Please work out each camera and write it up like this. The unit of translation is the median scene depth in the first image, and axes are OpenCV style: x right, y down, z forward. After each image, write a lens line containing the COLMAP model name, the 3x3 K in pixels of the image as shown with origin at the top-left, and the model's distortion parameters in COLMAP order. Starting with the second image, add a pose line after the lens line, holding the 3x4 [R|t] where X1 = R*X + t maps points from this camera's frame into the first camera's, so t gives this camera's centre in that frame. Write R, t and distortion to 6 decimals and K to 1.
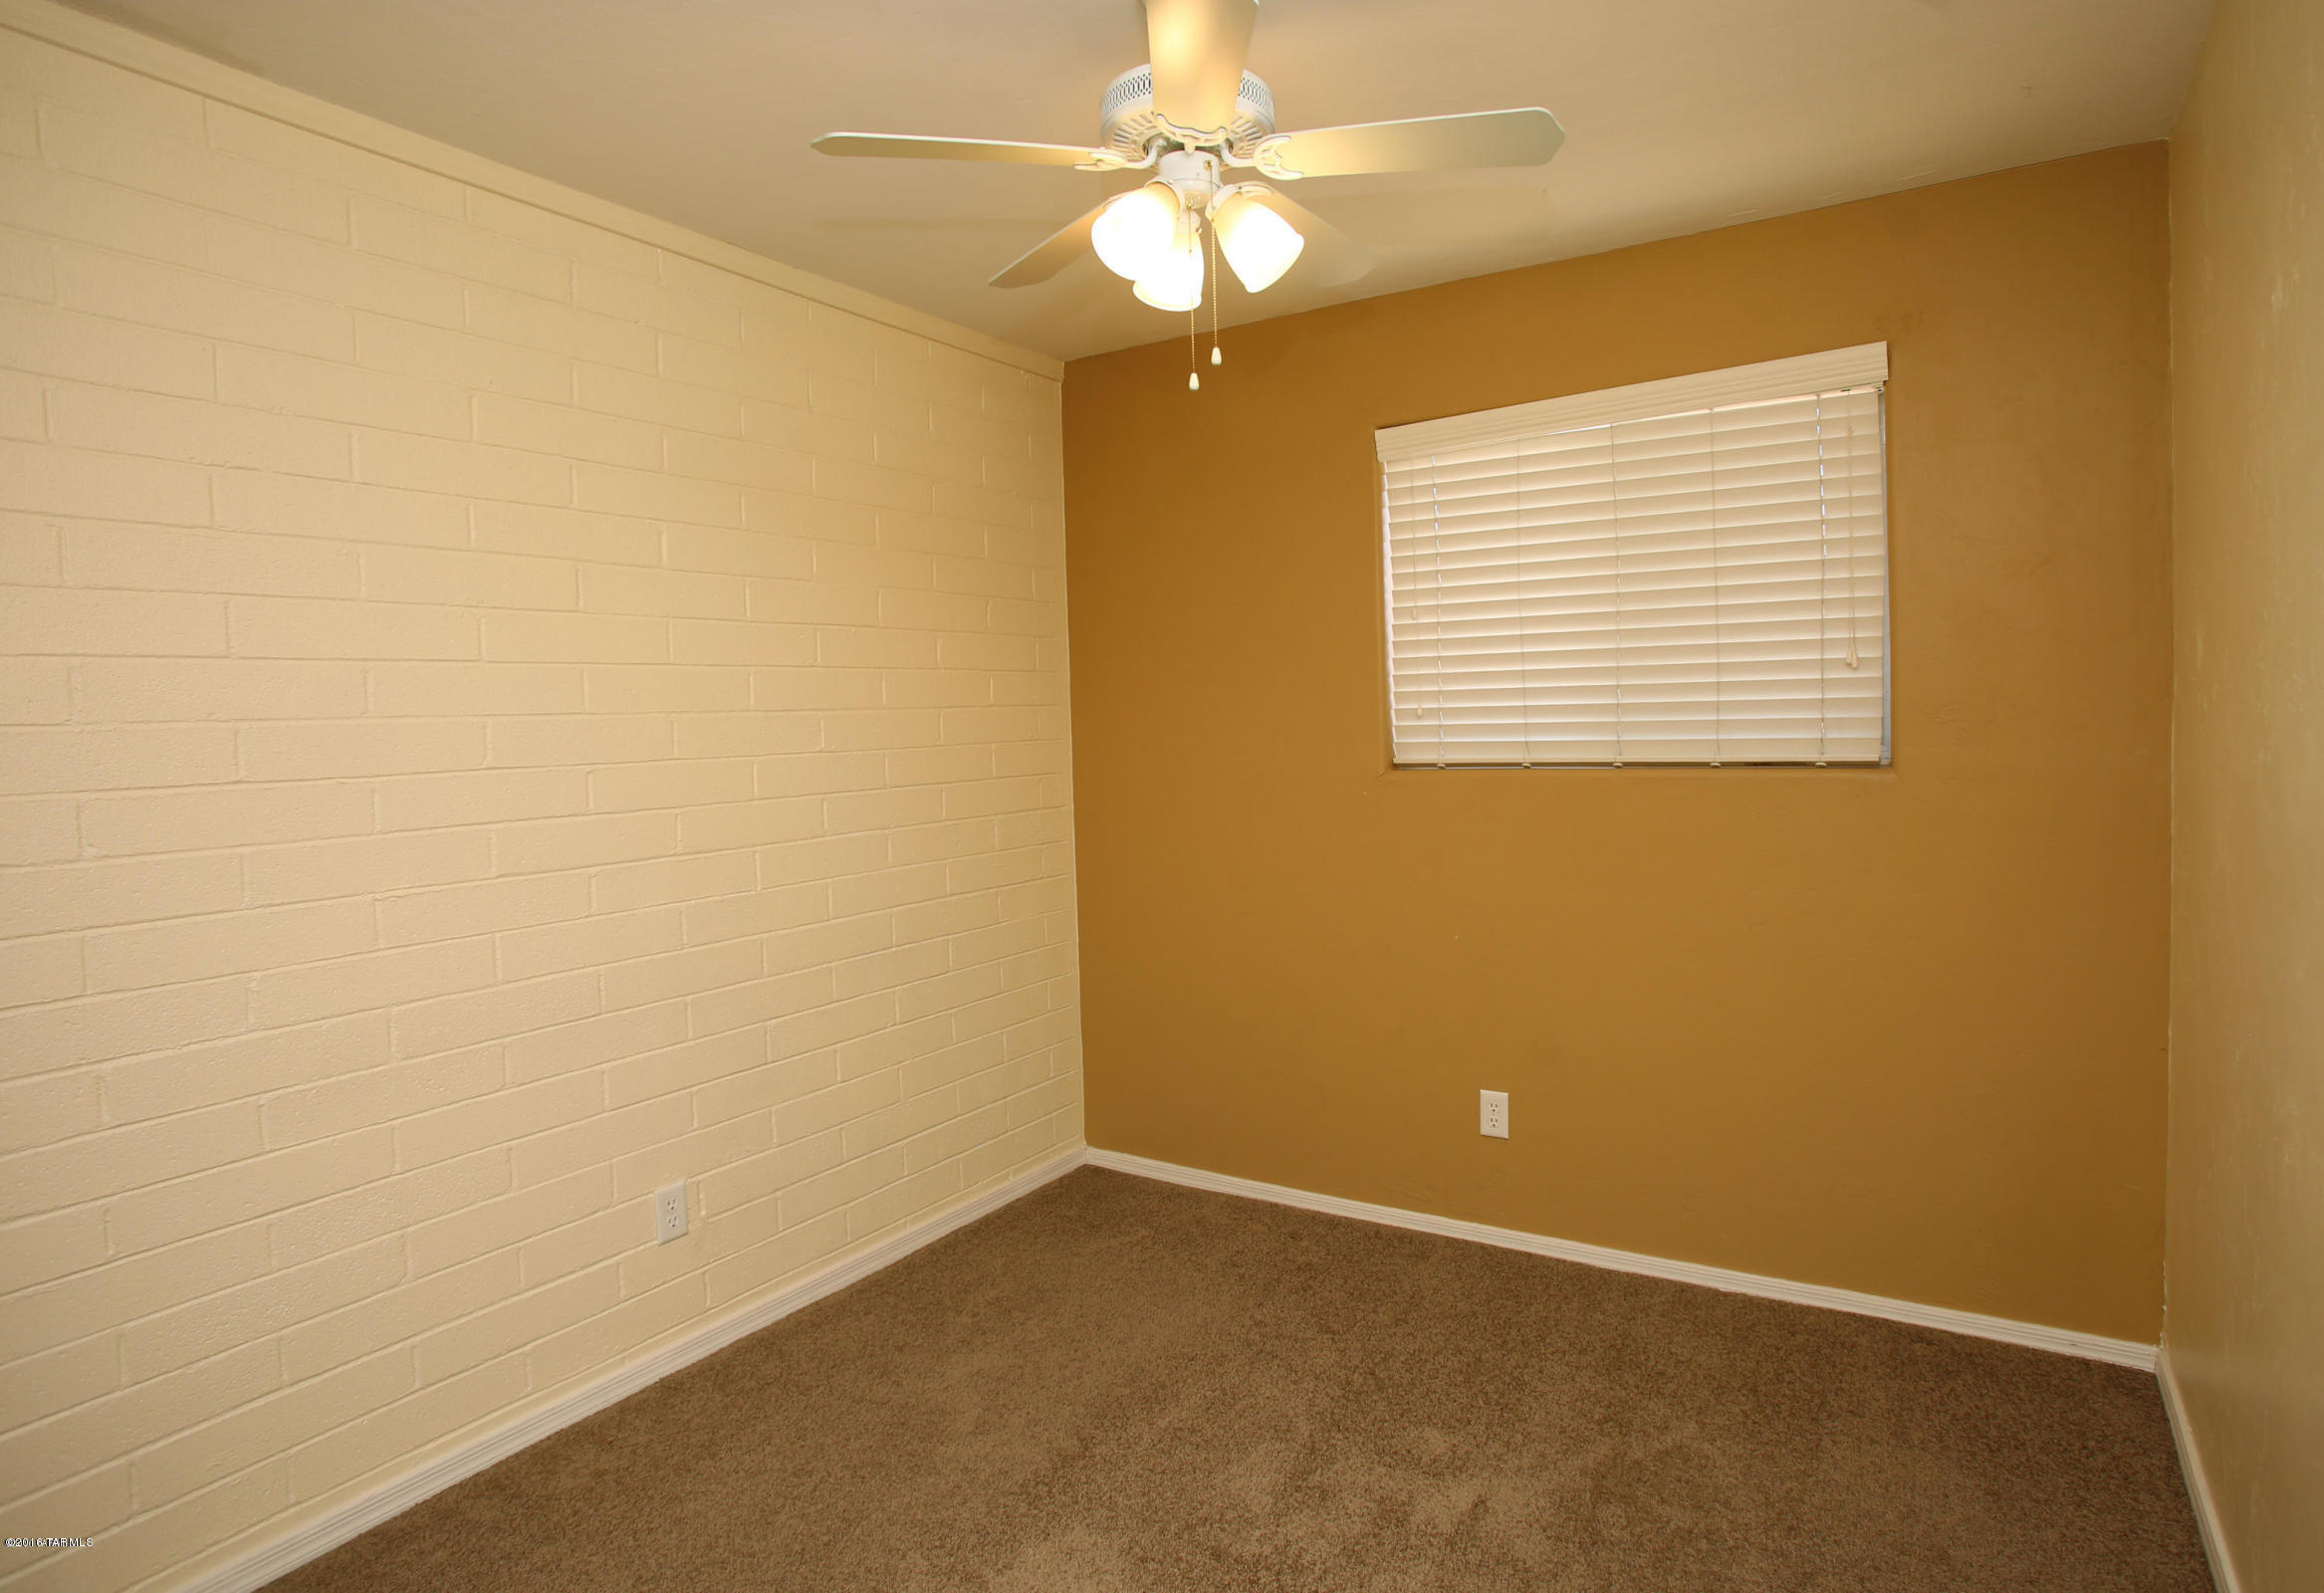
lens RADIAL K [[1249.9, 0, 1165.6], [0, 1249.9, 797.0], [0, 0, 1]] dist [-0.027290, 0.001955]
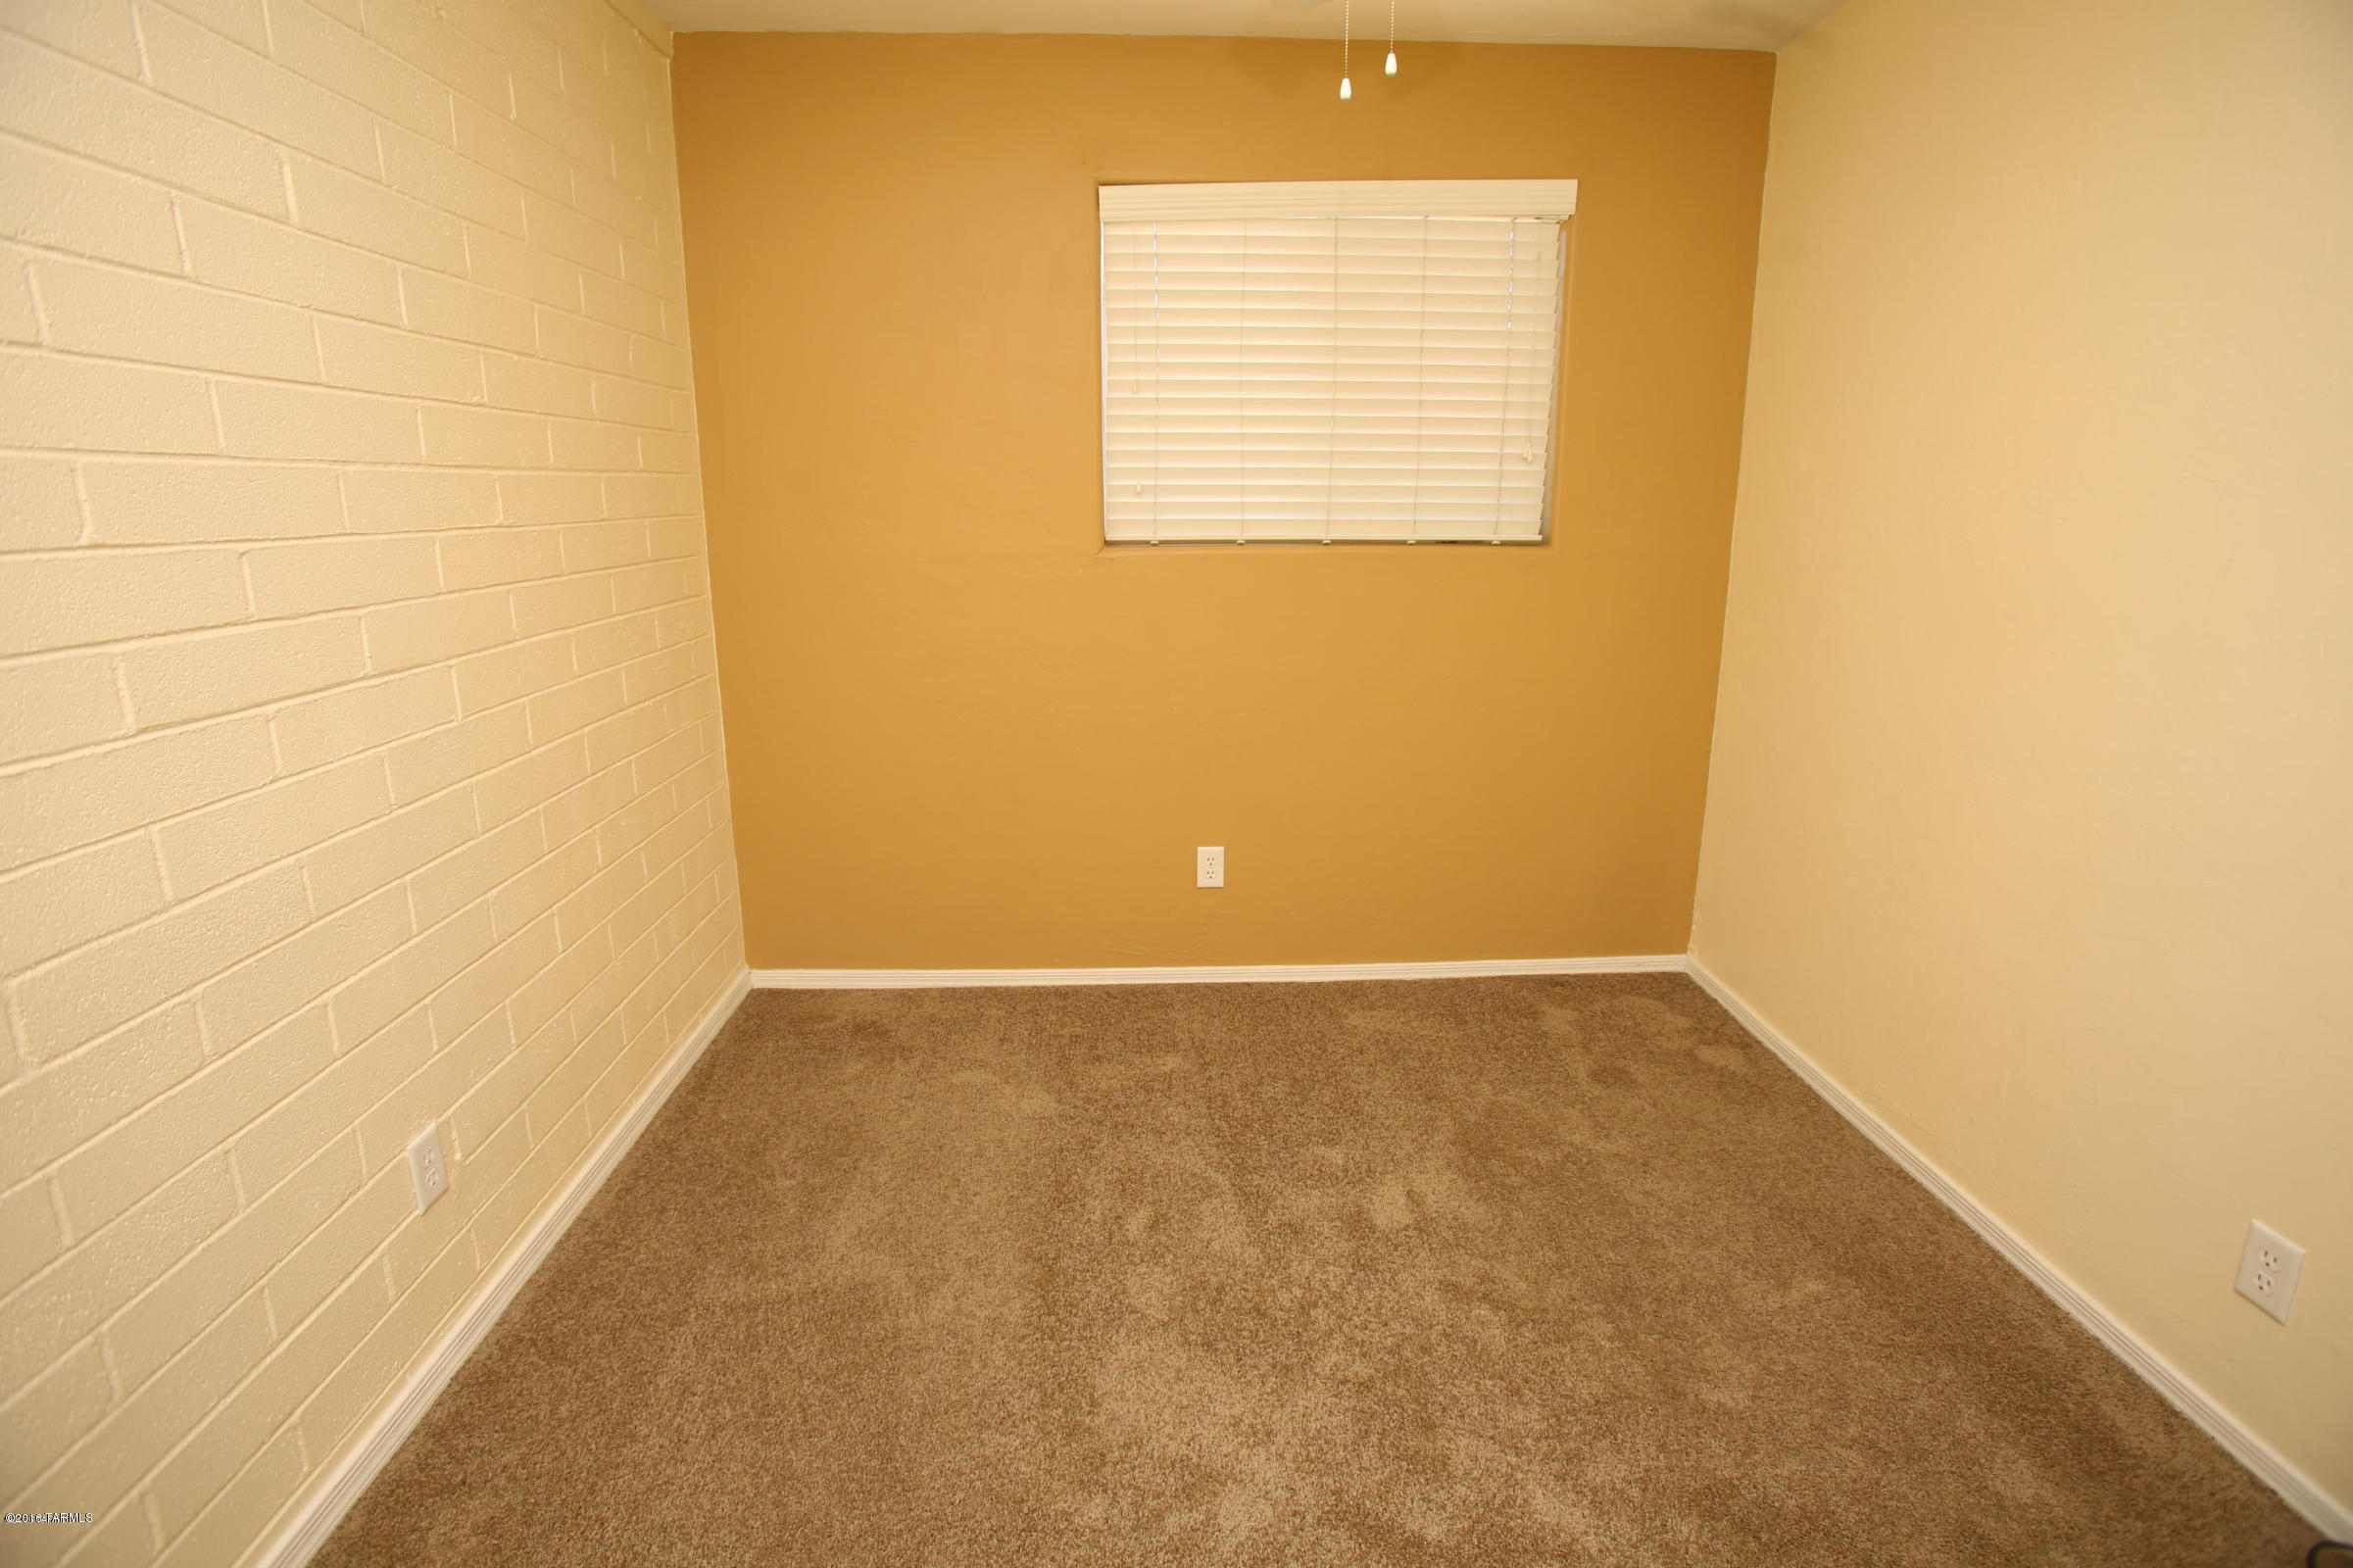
lens RADIAL K [[1166.2, 0, 1180.2], [0, 1166.2, 782.9], [0, 0, 1]] dist [-0.013909, 0.005629]
pose [[0.826705, -0.112037, 0.551368, -0.355326], [0.013018, 0.983520, 0.180332, -0.004525], [-0.562485, -0.141904, 0.814539, 0.211939]]
